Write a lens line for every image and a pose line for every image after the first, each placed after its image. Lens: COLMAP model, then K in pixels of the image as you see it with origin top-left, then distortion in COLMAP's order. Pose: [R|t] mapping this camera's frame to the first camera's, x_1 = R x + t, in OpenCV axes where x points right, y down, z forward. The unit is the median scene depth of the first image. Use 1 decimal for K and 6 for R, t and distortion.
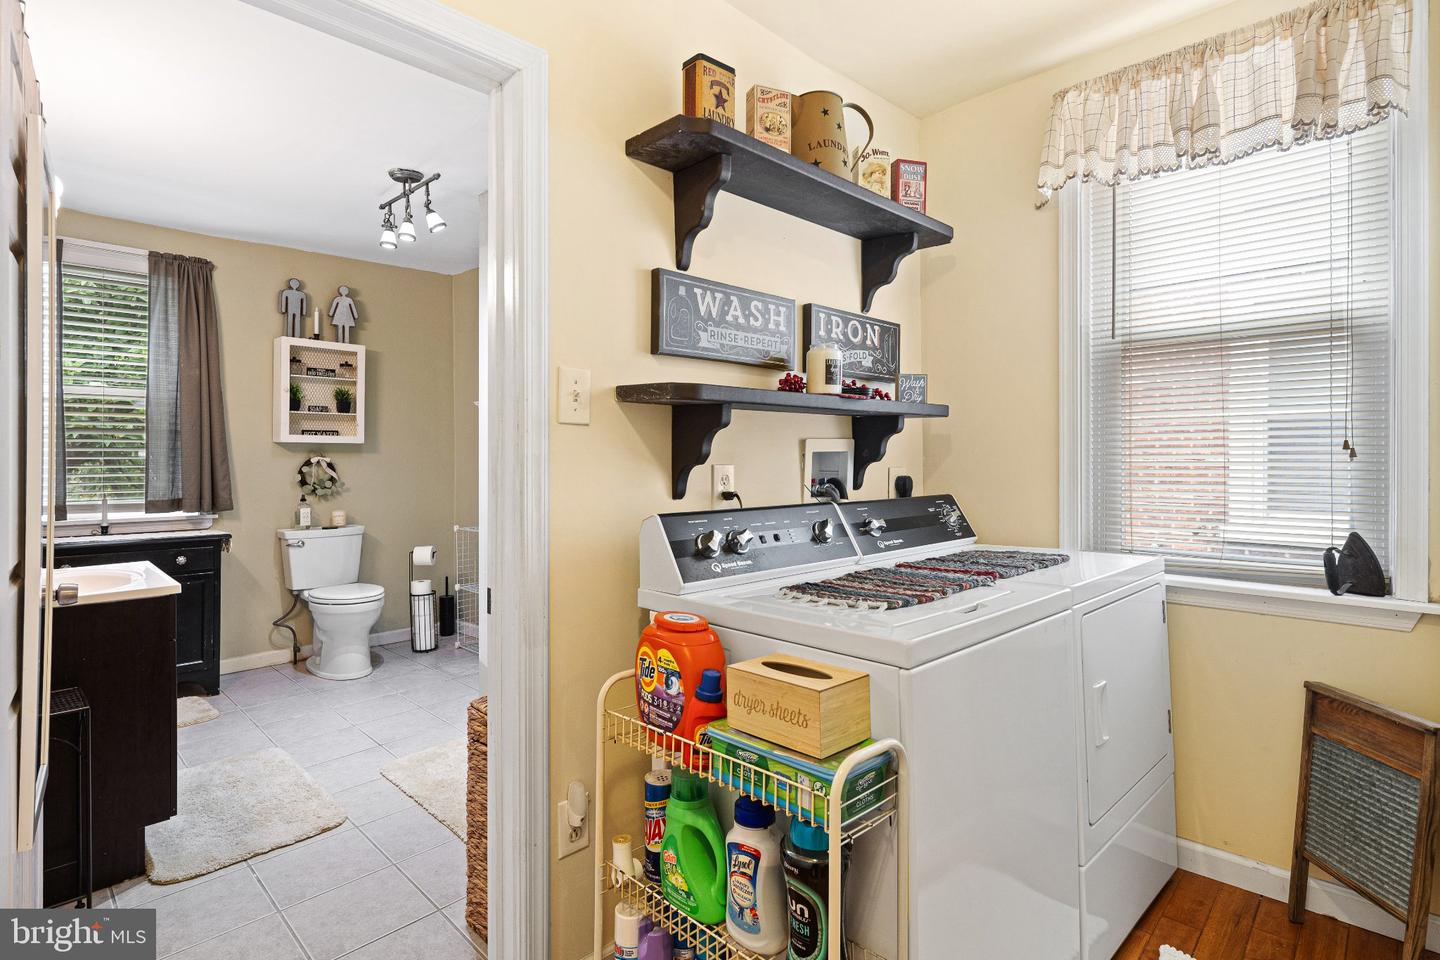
lens RADIAL K [[720.4, 0, 724.6], [0, 720.4, 466.4], [0, 0, 1]] dist [-0.000147, -0.001034]
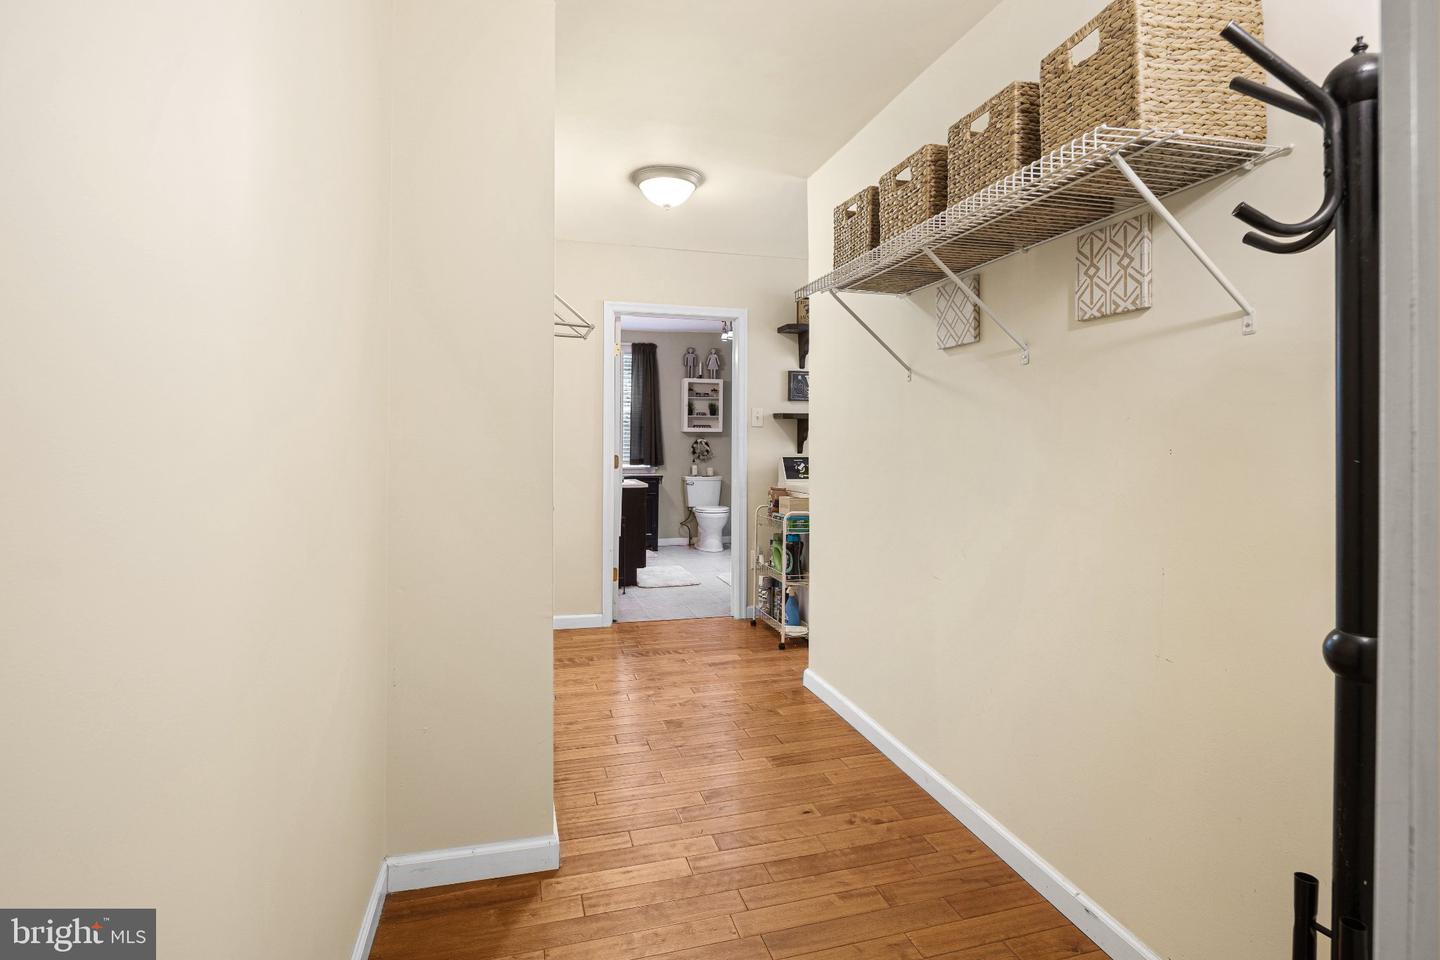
lens RADIAL K [[720.4, 0, 731.6], [0, 720.4, 445.4], [0, 0, 1]] dist [-0.000147, -0.001034]
pose [[0.875073, 0.002364, -0.483984, 0.463567], [-0.005962, 0.999965, -0.005896, 0.015204], [0.483953, 0.008045, 0.875057, -0.678609]]
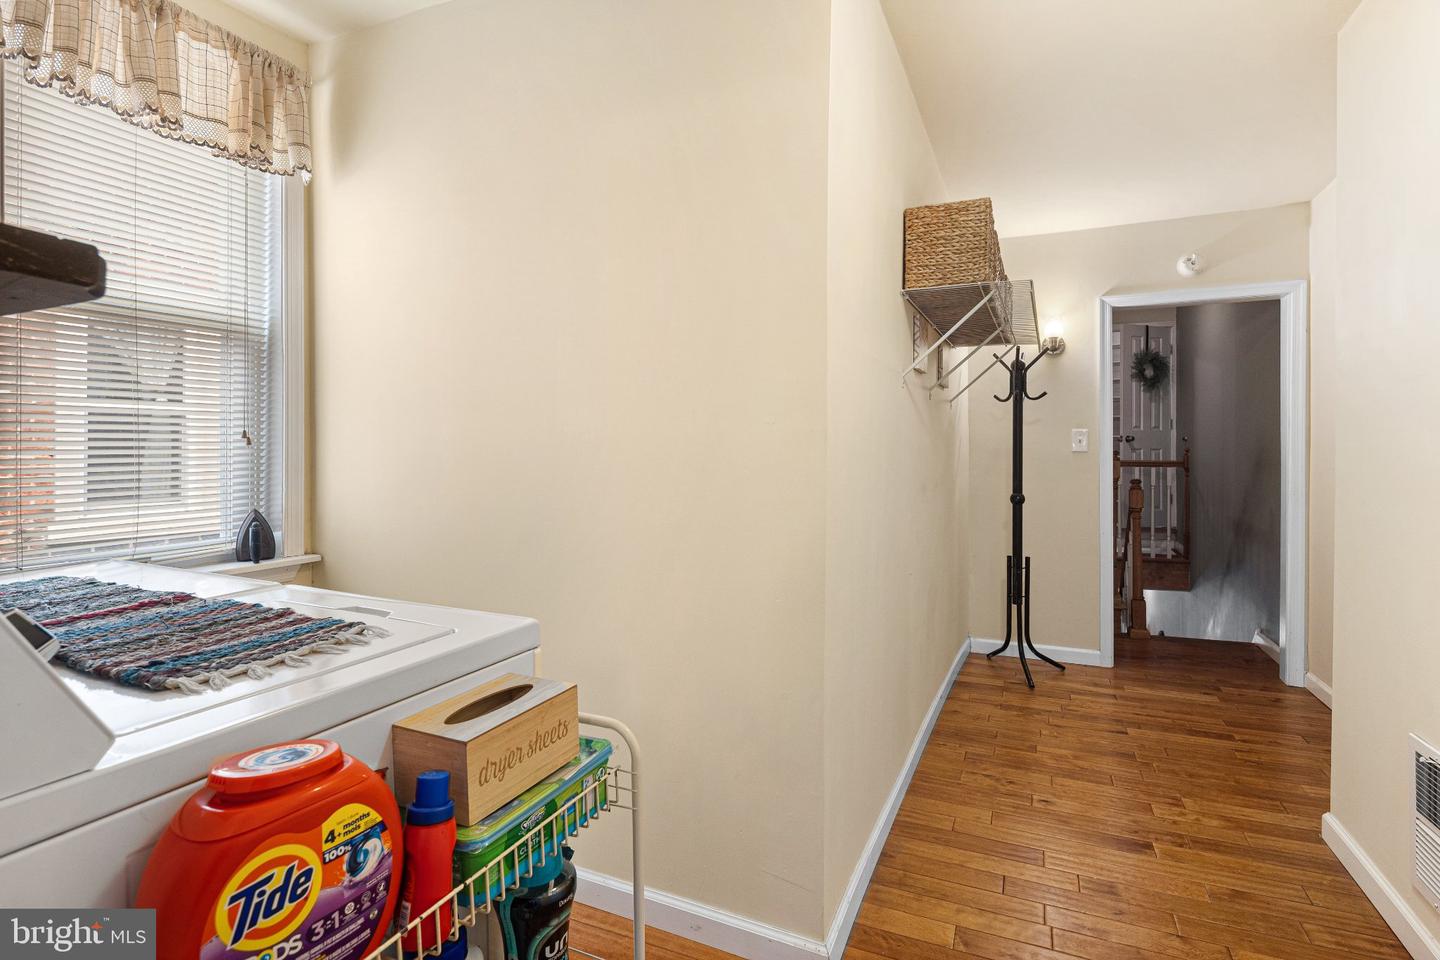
lens RADIAL K [[720.4, 0, 726.3], [0, 720.4, 458.2], [0, 0, 1]] dist [-0.000147, -0.001034]
pose [[-0.364798, -0.011081, 0.931021, -0.166719], [0.015916, 0.999709, 0.018135, 0.000019], [-0.930950, 0.021434, -0.364516, 0.234769]]
